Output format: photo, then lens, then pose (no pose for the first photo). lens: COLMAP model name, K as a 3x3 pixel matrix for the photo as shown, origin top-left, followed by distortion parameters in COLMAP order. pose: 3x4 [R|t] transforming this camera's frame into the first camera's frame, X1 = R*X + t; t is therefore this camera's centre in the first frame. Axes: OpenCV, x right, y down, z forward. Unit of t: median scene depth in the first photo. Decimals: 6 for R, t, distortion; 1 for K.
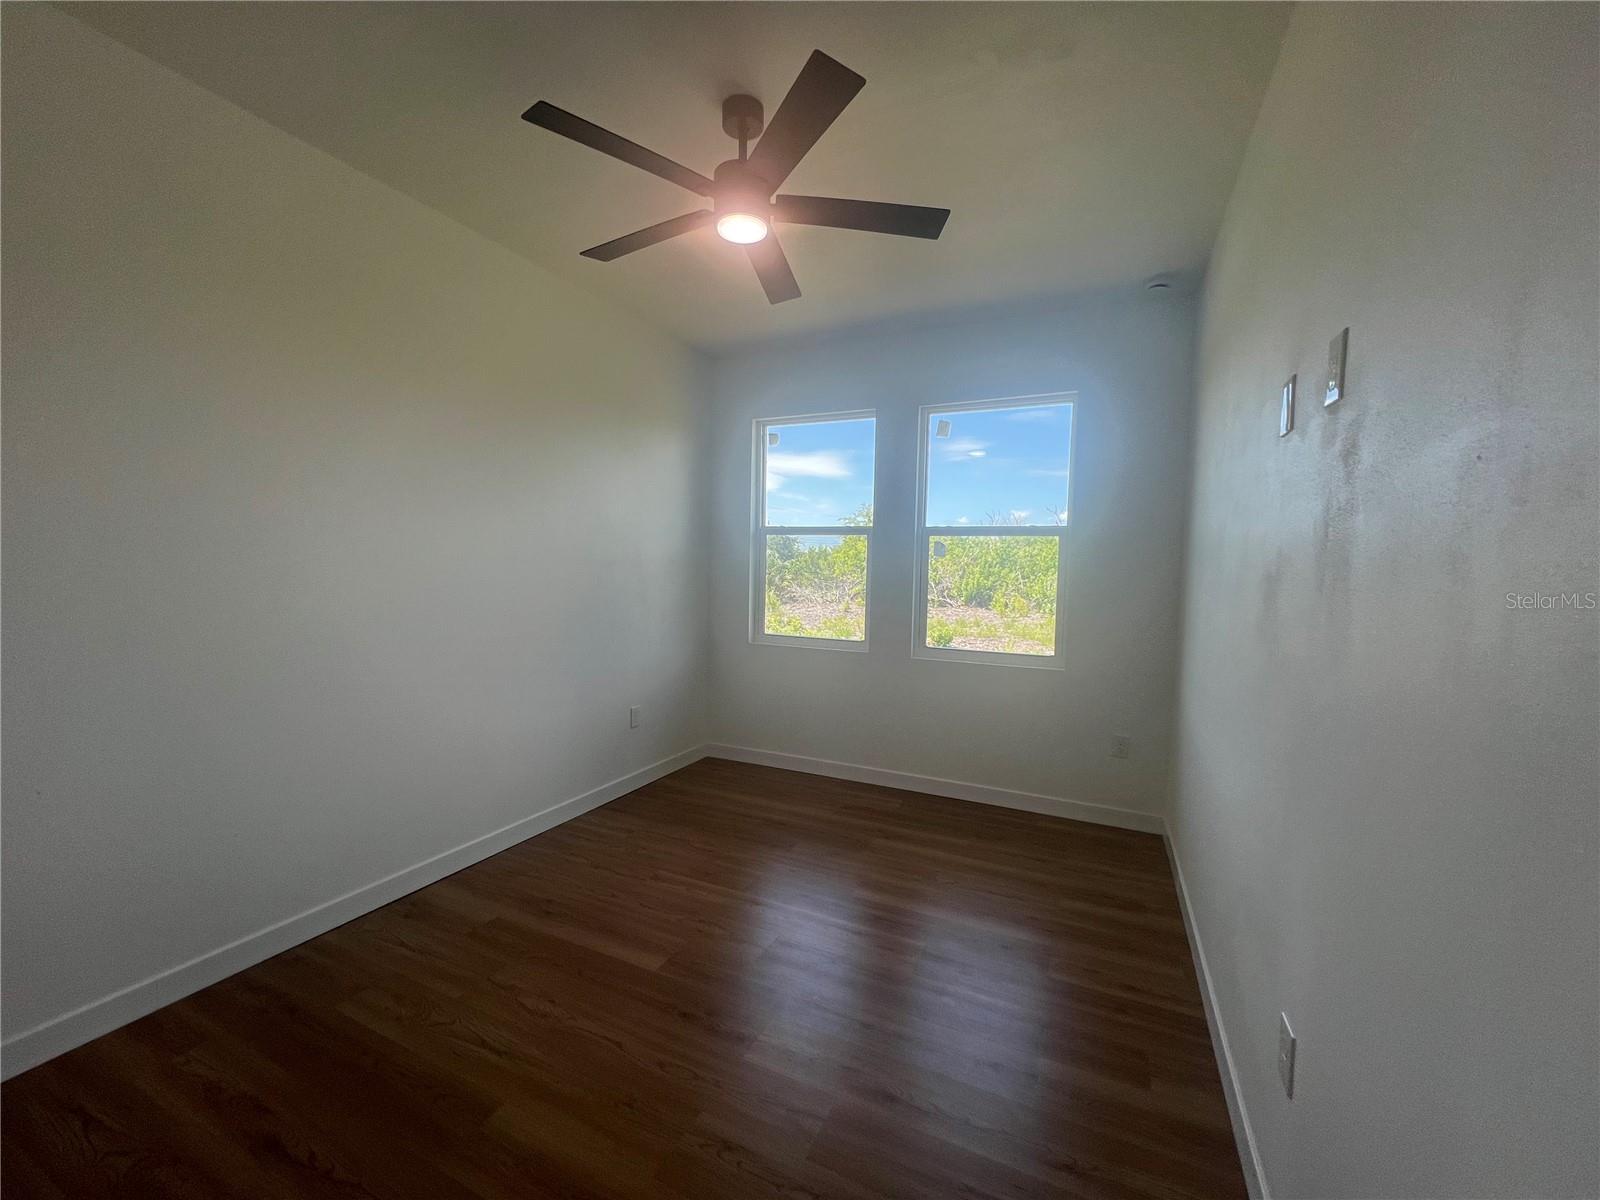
lens RADIAL K [[641.8, 0, 803.7], [0, 641.8, 609.4], [0, 0, 1]] dist [-0.002171, 0.000187]
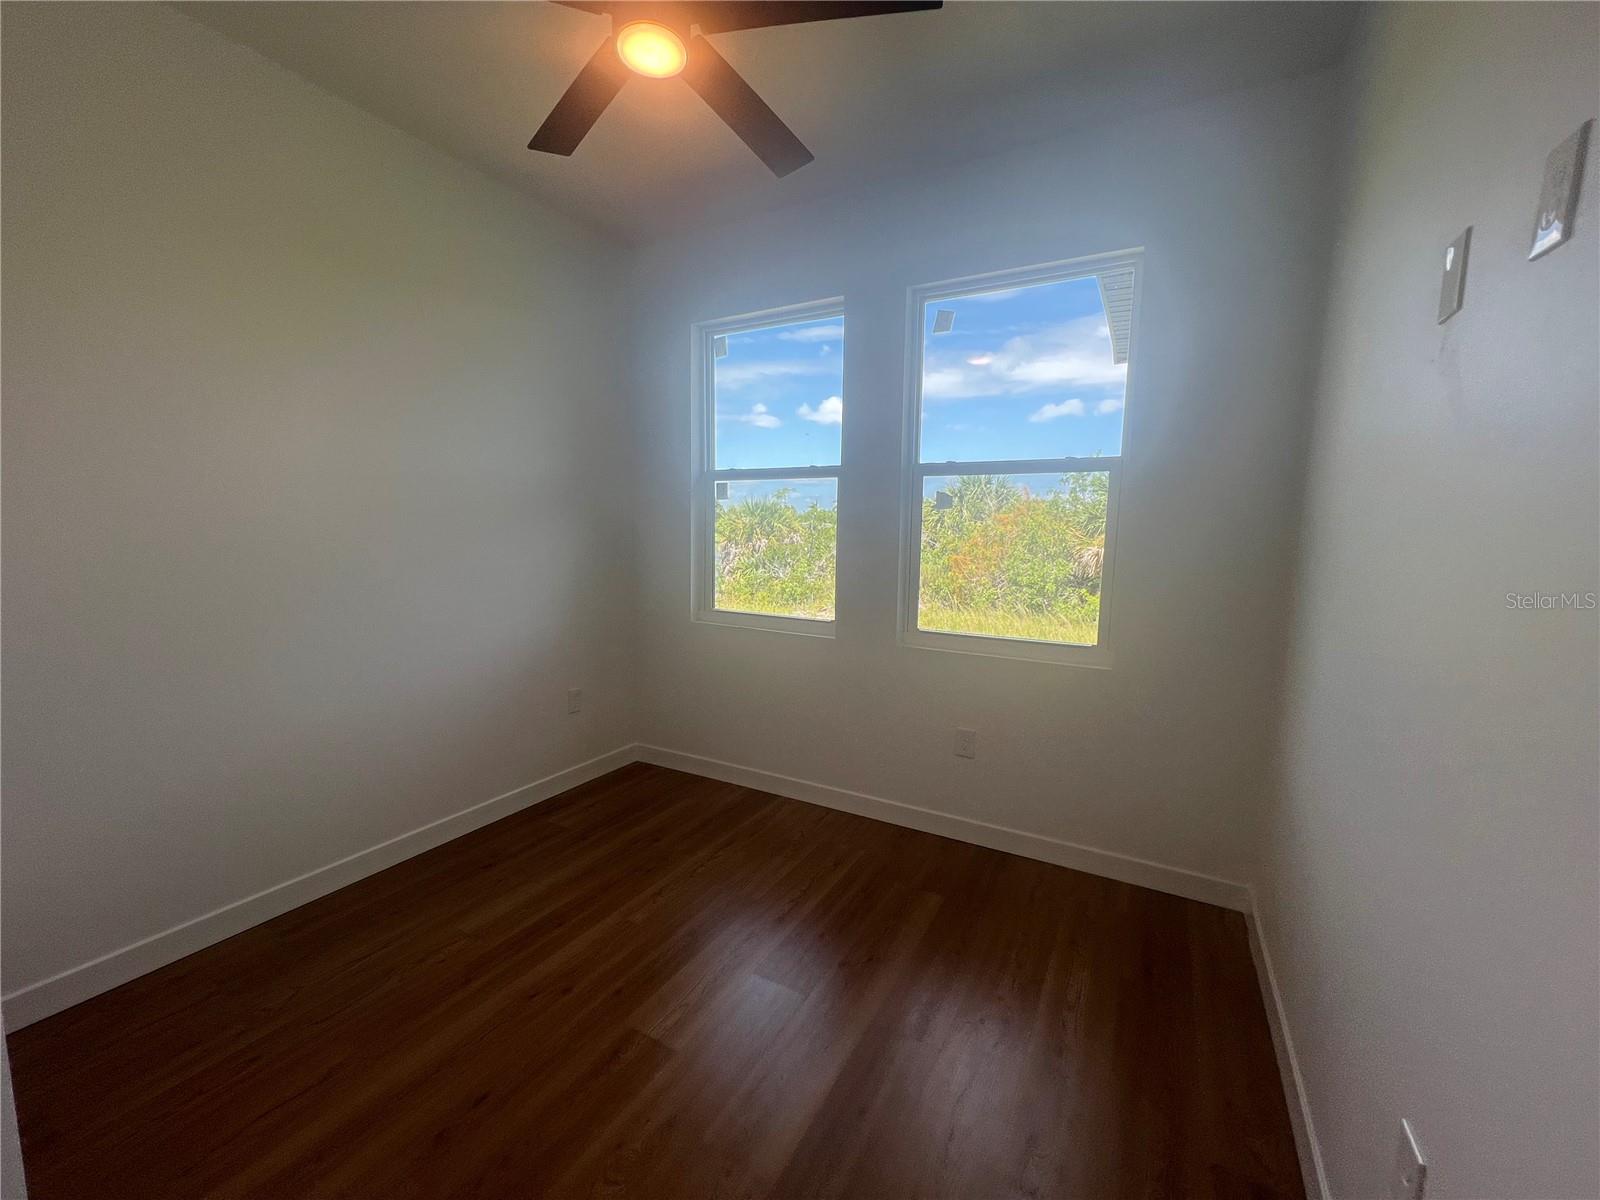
lens RADIAL K [[637.3, 0, 788.4], [0, 637.3, 605.8], [0, 0, 1]] dist [-0.001208, 0.000032]
pose [[0.994900, 0.010768, -0.100294, 0.114866], [-0.004407, 0.997976, 0.063433, -0.013828], [0.100774, -0.062668, 0.992934, 0.255956]]
